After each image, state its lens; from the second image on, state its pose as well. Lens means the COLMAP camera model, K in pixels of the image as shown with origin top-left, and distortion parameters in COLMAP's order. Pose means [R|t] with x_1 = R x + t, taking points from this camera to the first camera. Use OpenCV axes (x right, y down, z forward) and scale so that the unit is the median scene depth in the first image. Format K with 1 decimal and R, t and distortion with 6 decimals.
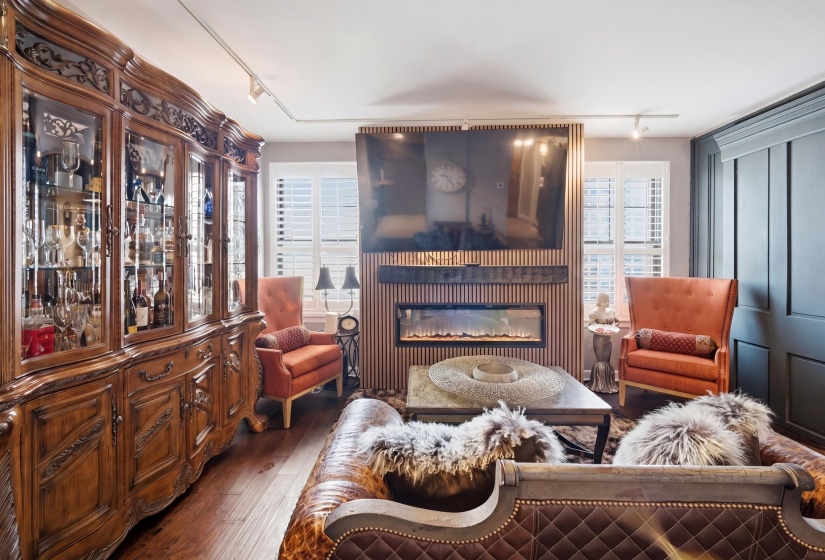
lens RADIAL K [[350.4, 0, 410.5], [0, 350.4, 262.2], [0, 0, 1]] dist [0.015505, 0.000173]
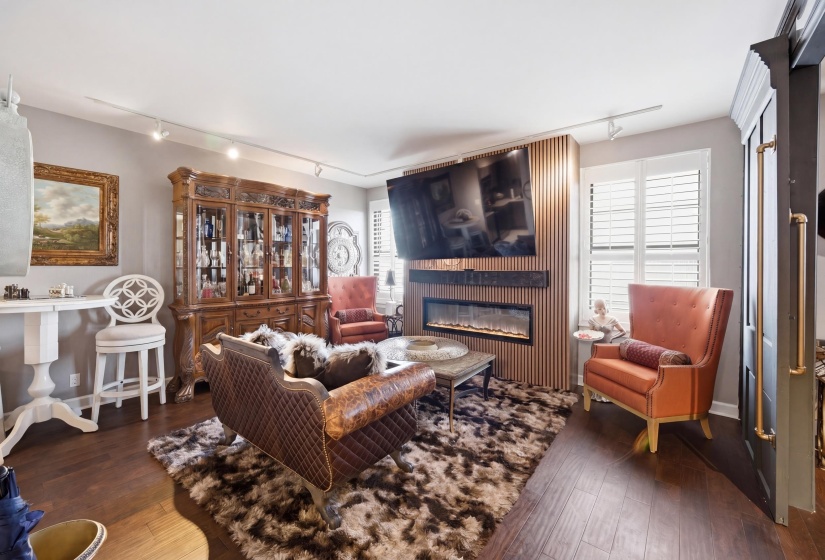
lens RADIAL K [[316.8, 0, 414.8], [0, 316.8, 269.4], [0, 0, 1]] dist [-0.007310, 0.000464]
pose [[0.815073, 0.008795, -0.579291, 0.642033], [-0.007722, 0.999961, 0.004317, 0.003578], [0.579306, 0.000955, 0.815109, -0.018506]]
